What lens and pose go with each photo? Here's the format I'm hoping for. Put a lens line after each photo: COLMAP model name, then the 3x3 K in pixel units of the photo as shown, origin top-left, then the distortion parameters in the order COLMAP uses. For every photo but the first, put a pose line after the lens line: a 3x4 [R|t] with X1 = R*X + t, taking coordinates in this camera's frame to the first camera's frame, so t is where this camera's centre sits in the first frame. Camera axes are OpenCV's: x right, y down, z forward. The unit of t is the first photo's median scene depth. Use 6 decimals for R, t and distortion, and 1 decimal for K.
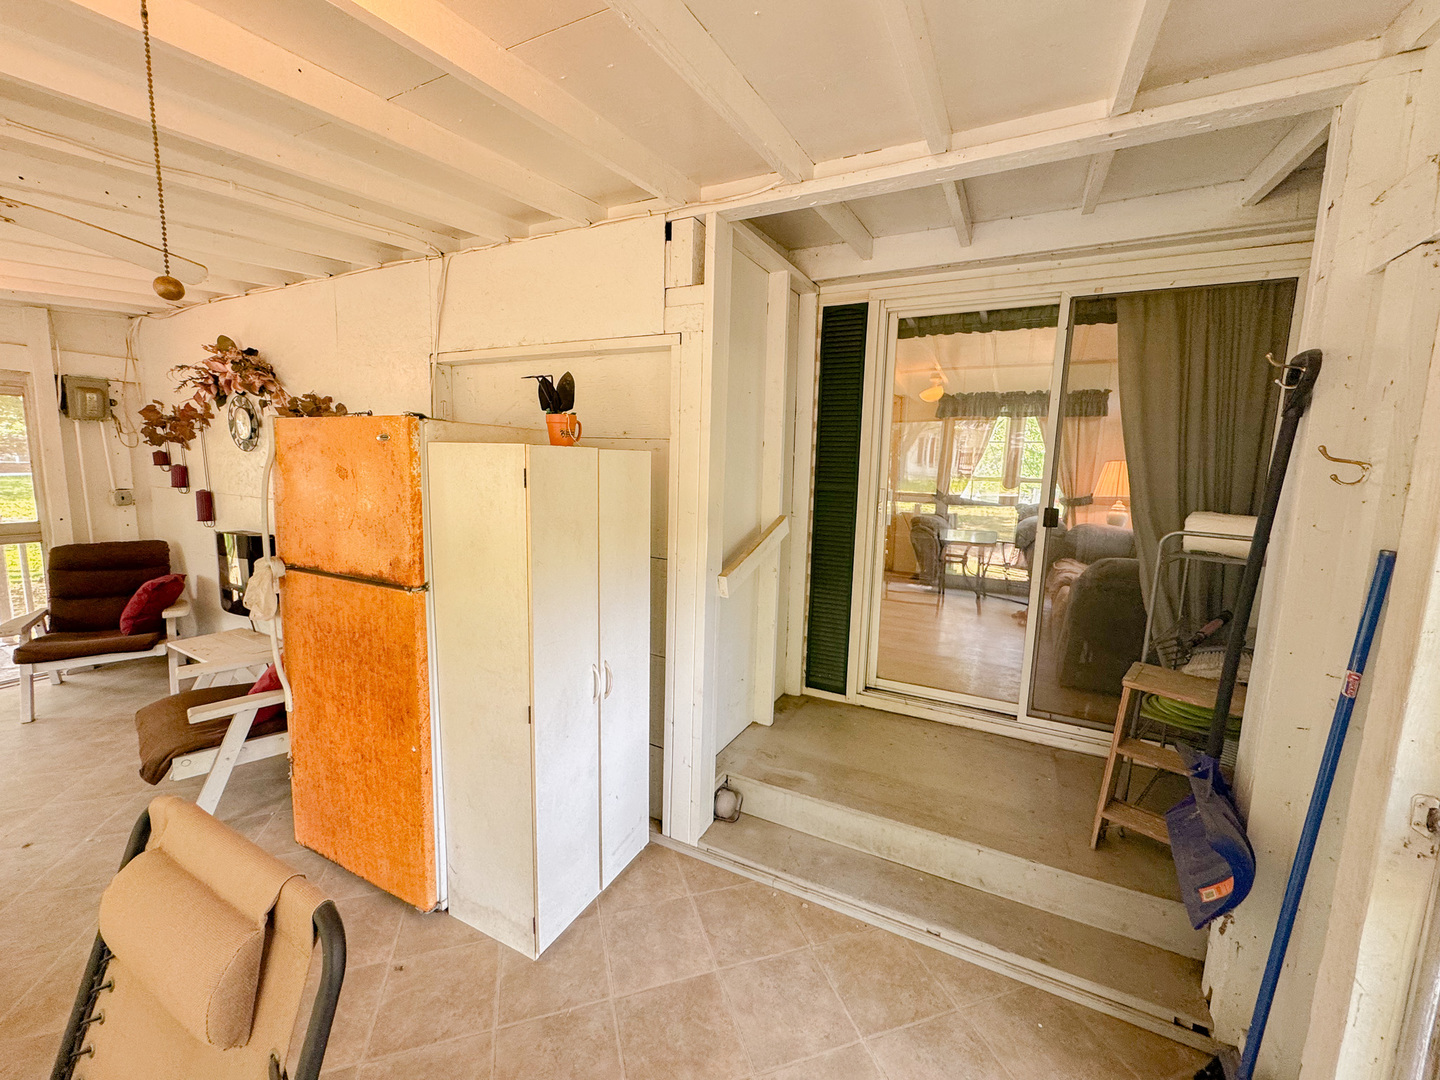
lens RADIAL K [[575.4, 0, 718.6], [0, 575.4, 536.7], [0, 0, 1]] dist [-0.001943, -0.000120]
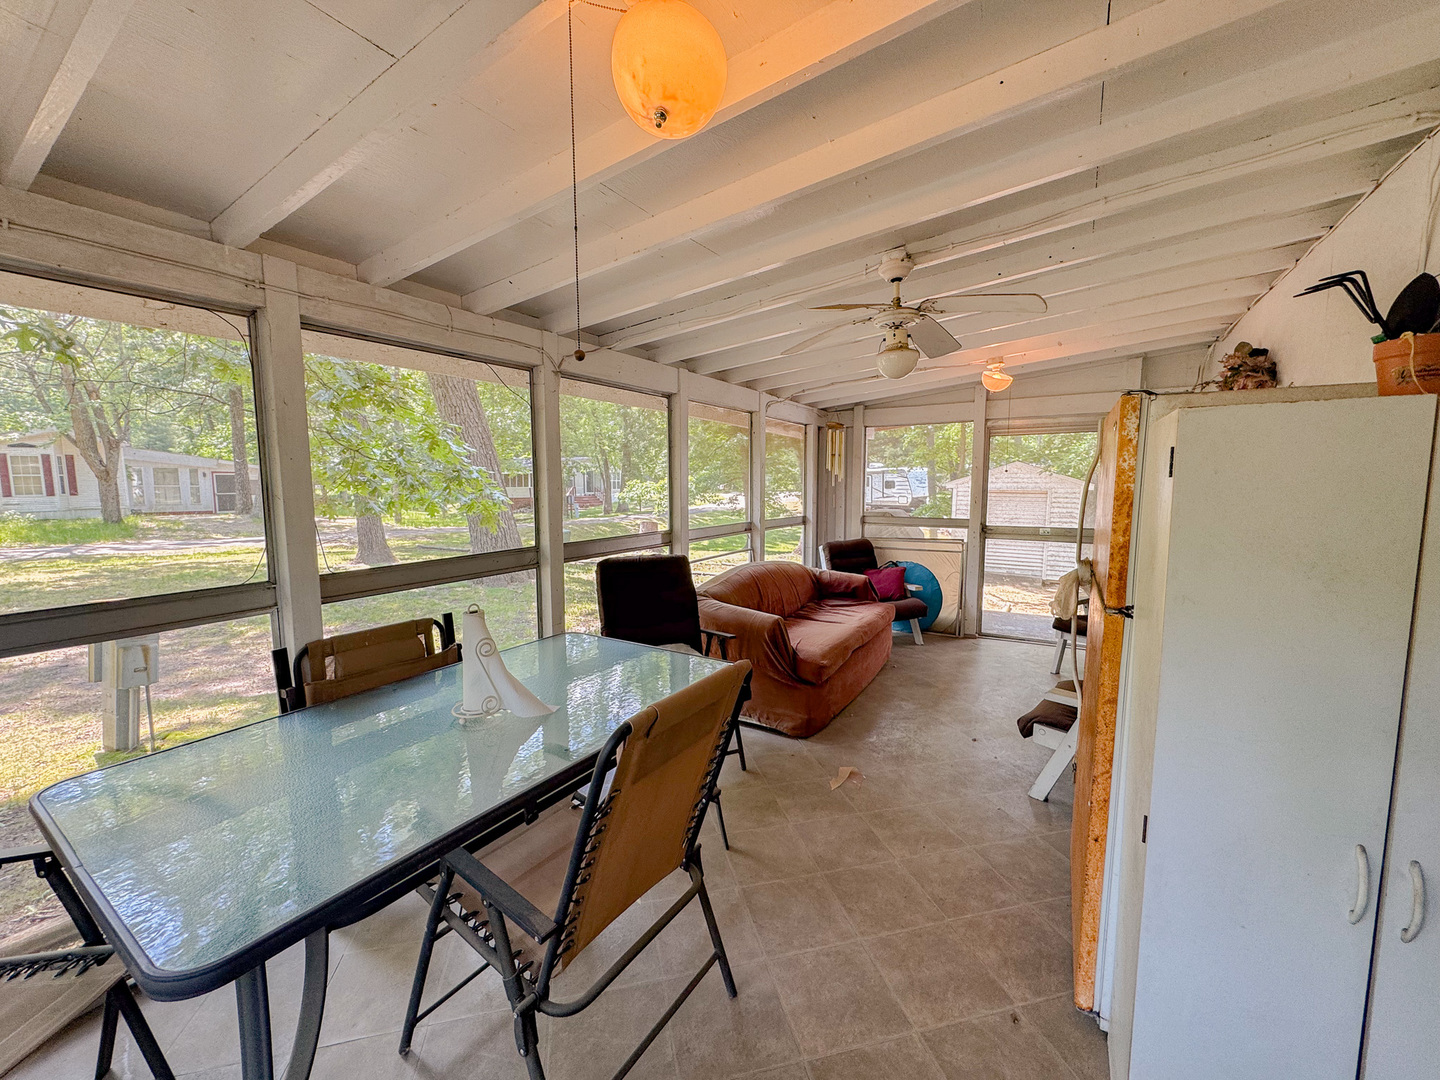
lens RADIAL K [[575.4, 0, 719.6], [0, 575.4, 542.5], [0, 0, 1]] dist [-0.001943, -0.000120]
pose [[-0.083179, 0.080267, -0.993297, 0.323024], [-0.127982, 0.987636, 0.090527, -0.005930], [0.988282, 0.134654, -0.071878, 0.518352]]
